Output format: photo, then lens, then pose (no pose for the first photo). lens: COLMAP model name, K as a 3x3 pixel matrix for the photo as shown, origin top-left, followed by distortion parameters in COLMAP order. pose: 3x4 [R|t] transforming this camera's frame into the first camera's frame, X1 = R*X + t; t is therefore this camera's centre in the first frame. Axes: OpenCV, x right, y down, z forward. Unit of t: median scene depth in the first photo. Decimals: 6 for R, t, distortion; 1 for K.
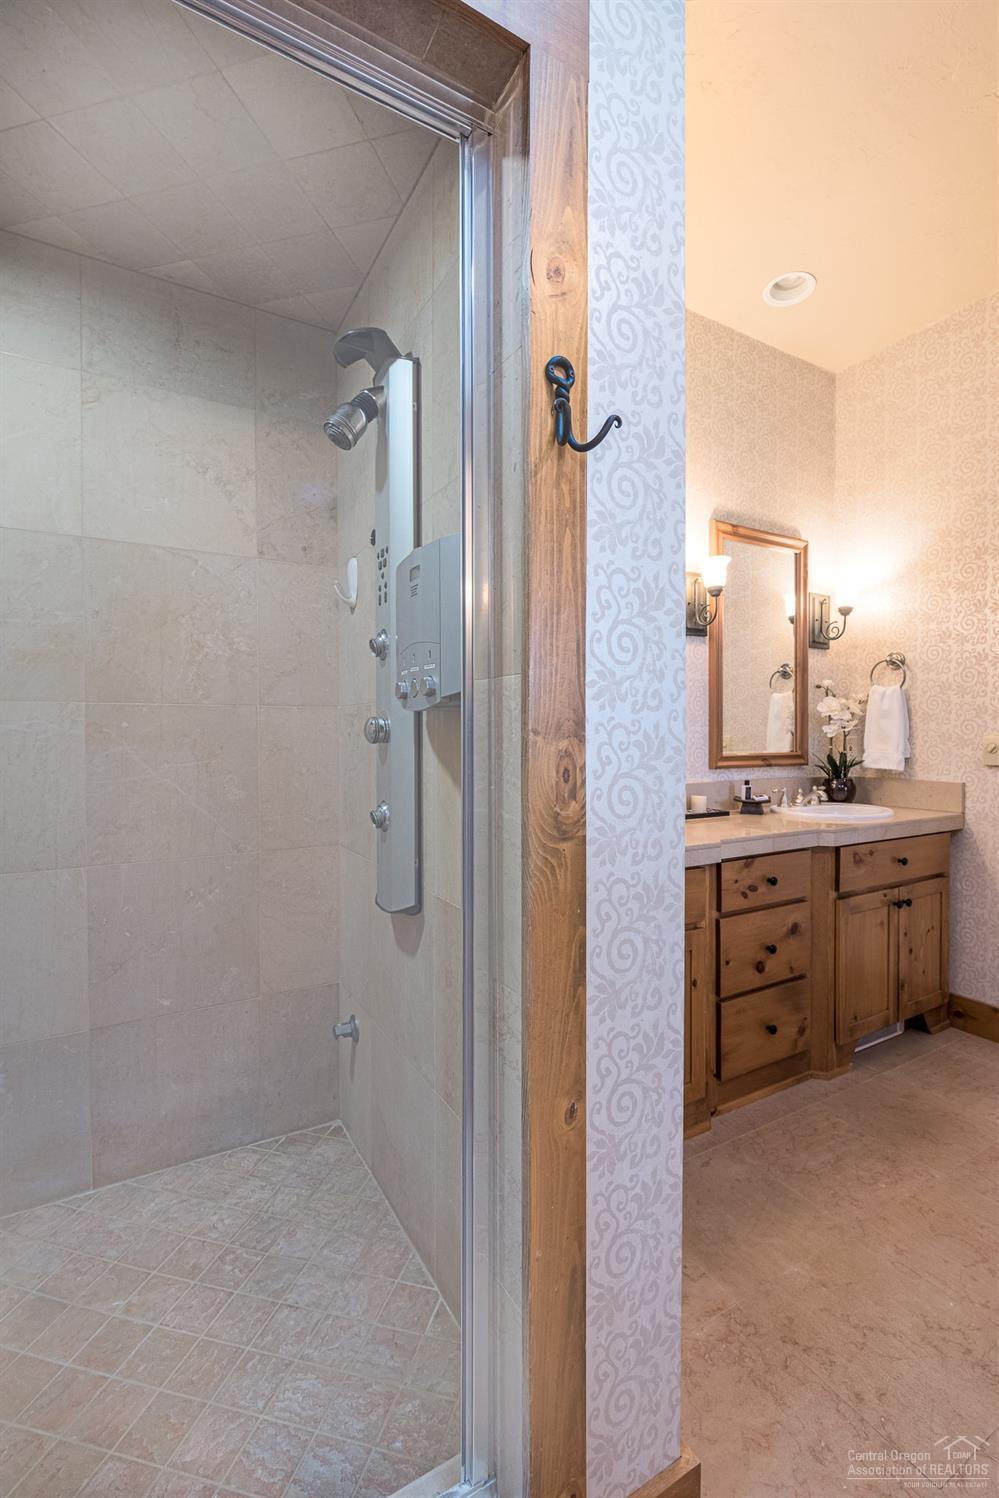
lens RADIAL K [[686.0, 0, 499.5], [0, 686.0, 749.0], [0, 0, 1]] dist [-0.004927, -0.000697]
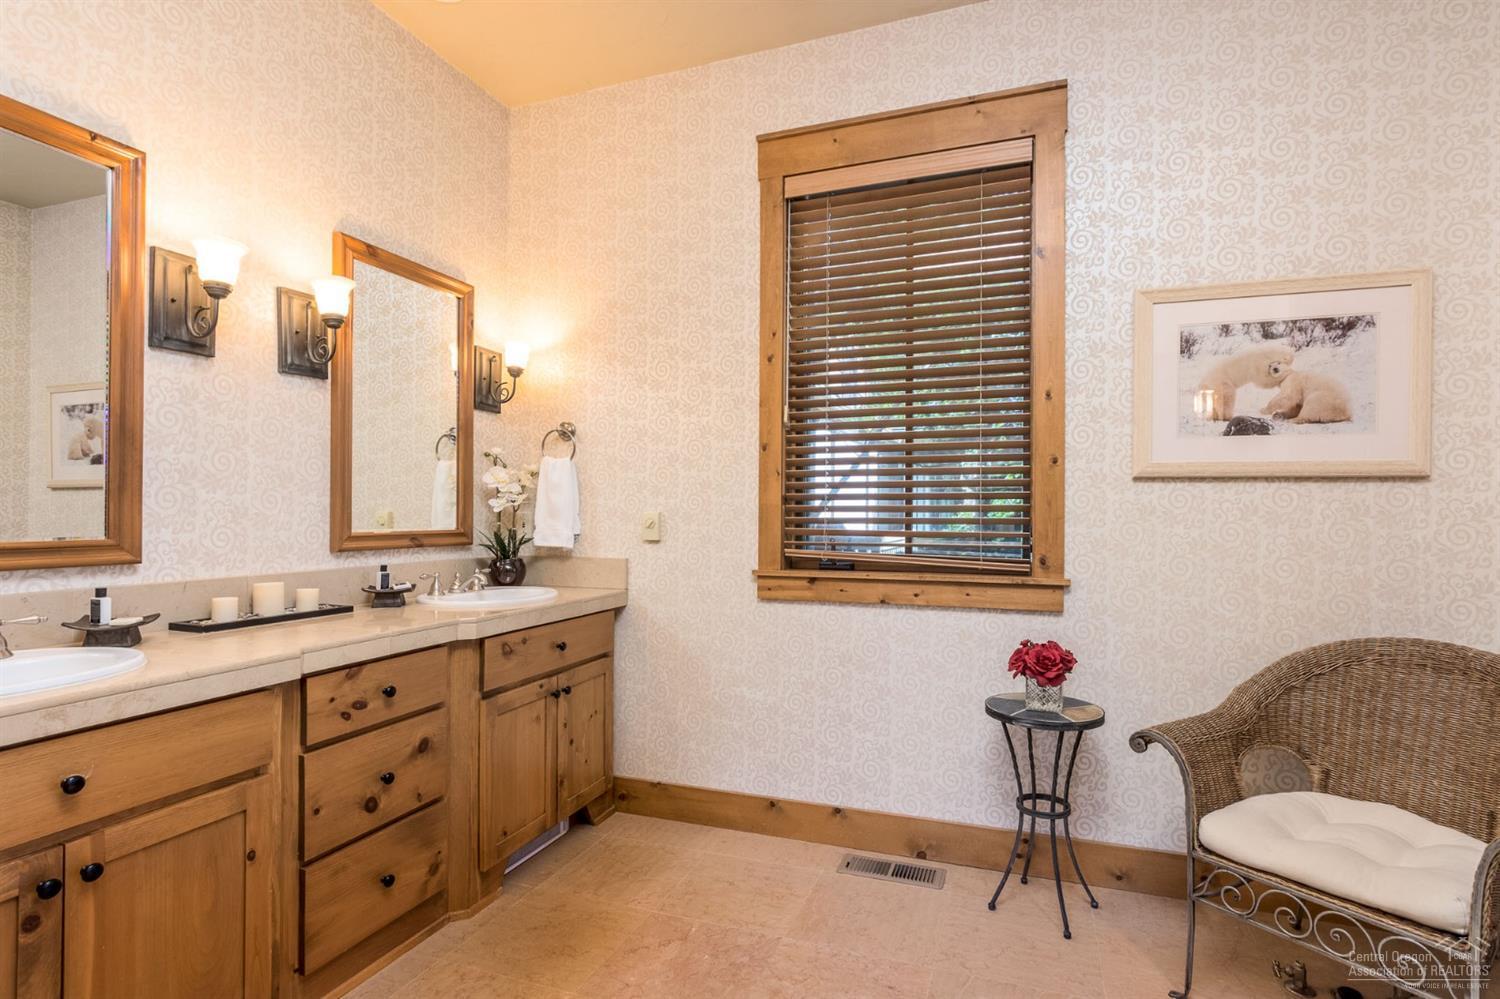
lens RADIAL K [[764.0, 0, 748.4], [0, 764.0, 517.8], [0, 0, 1]] dist [0.001413, 0.000193]
pose [[0.773773, -0.001257, 0.633461, 0.127484], [0.010165, 0.999894, -0.010432, 0.004147], [-0.633381, 0.014511, 0.773704, 0.040210]]
